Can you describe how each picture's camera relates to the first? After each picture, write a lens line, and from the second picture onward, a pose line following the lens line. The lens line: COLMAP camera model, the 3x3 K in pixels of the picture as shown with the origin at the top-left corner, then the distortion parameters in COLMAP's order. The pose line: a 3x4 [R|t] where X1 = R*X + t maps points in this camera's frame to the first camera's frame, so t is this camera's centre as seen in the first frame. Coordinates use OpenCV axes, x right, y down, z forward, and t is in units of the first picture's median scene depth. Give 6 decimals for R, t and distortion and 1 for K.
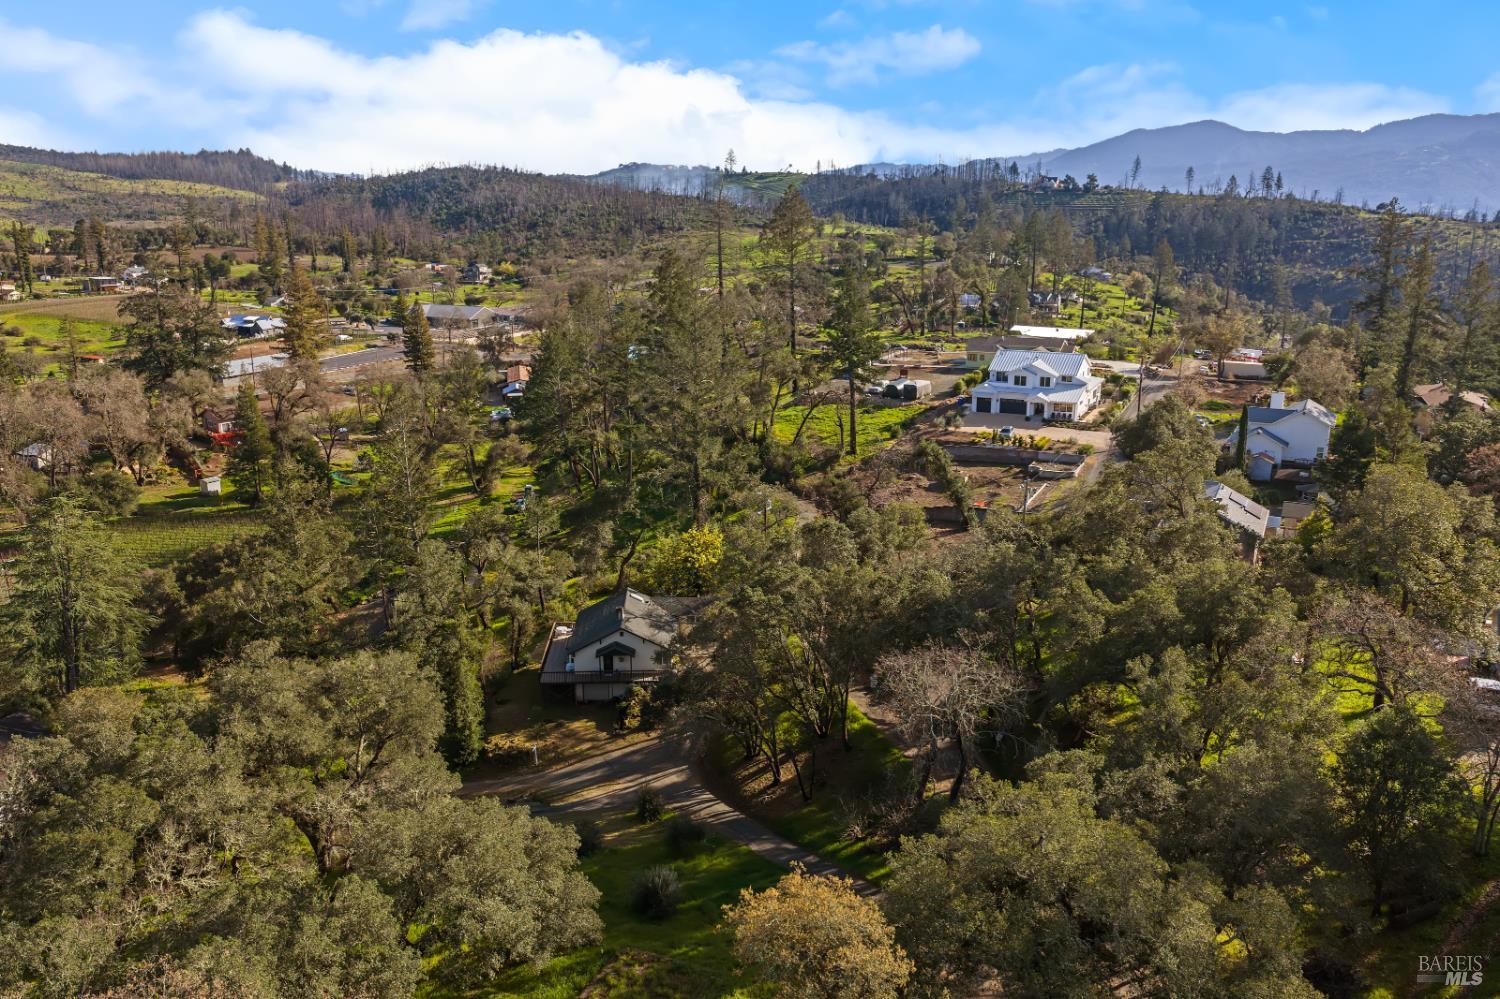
lens RADIAL K [[1240.7, 0, 746.9], [0, 1240.7, 473.2], [0, 0, 1]] dist [0.006585, -0.009876]
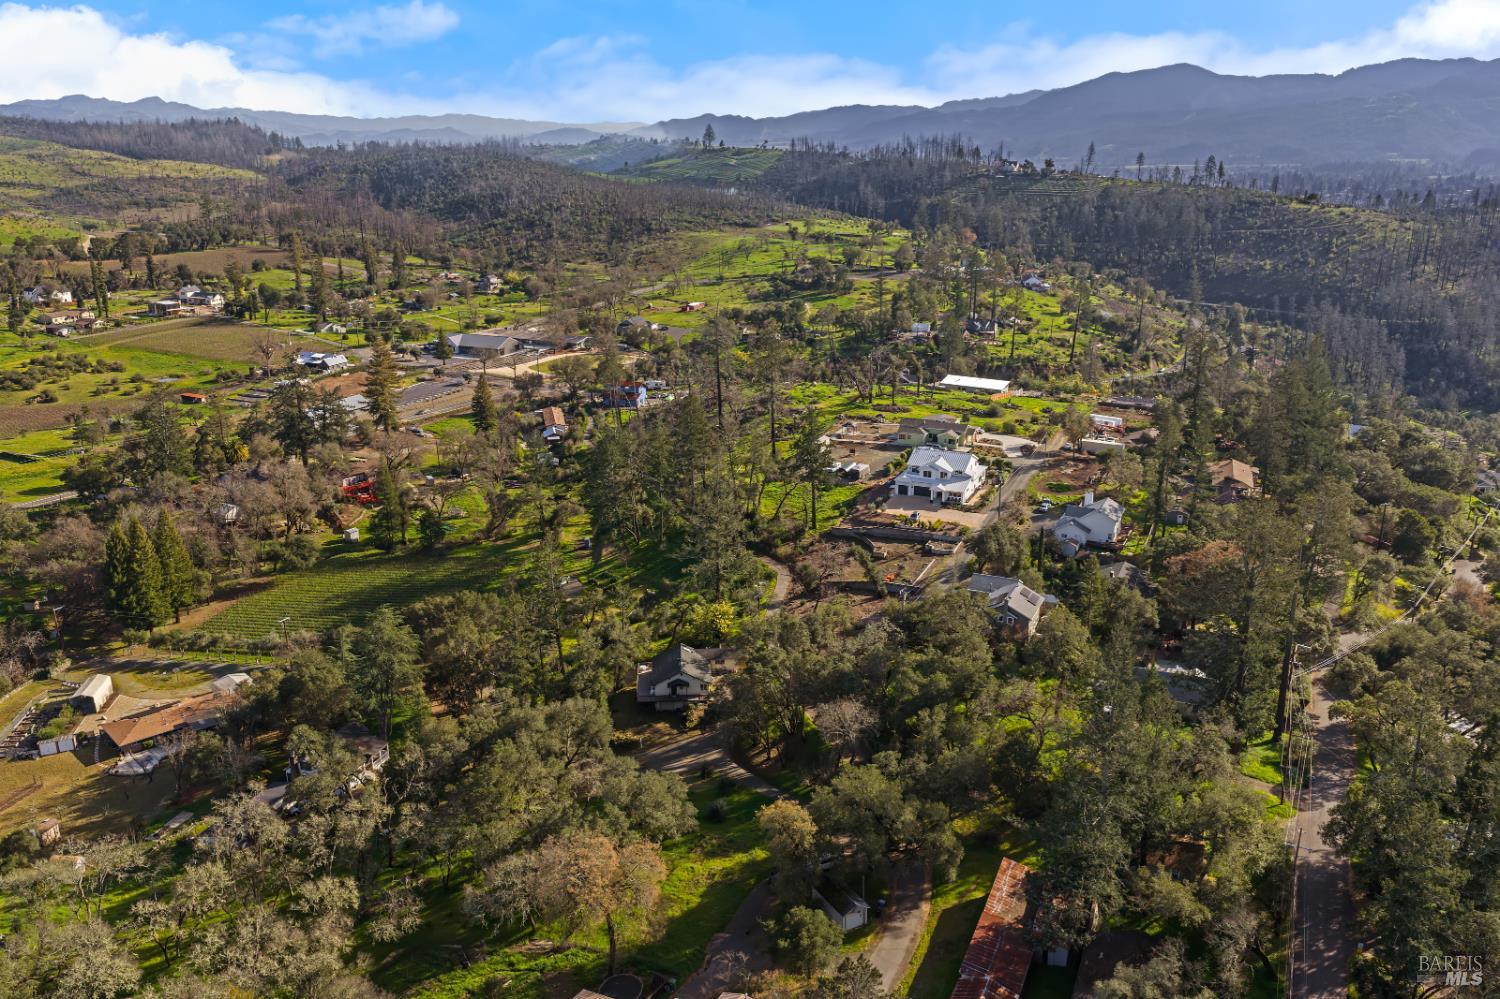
lens RADIAL K [[1240.7, 0, 746.9], [0, 1240.7, 473.2], [0, 0, 1]] dist [0.006585, -0.009876]
pose [[0.999801, -0.006672, 0.018781, -0.021966], [0.005806, 0.998933, 0.045810, -0.145372], [-0.019066, -0.045692, 0.998774, -0.471377]]
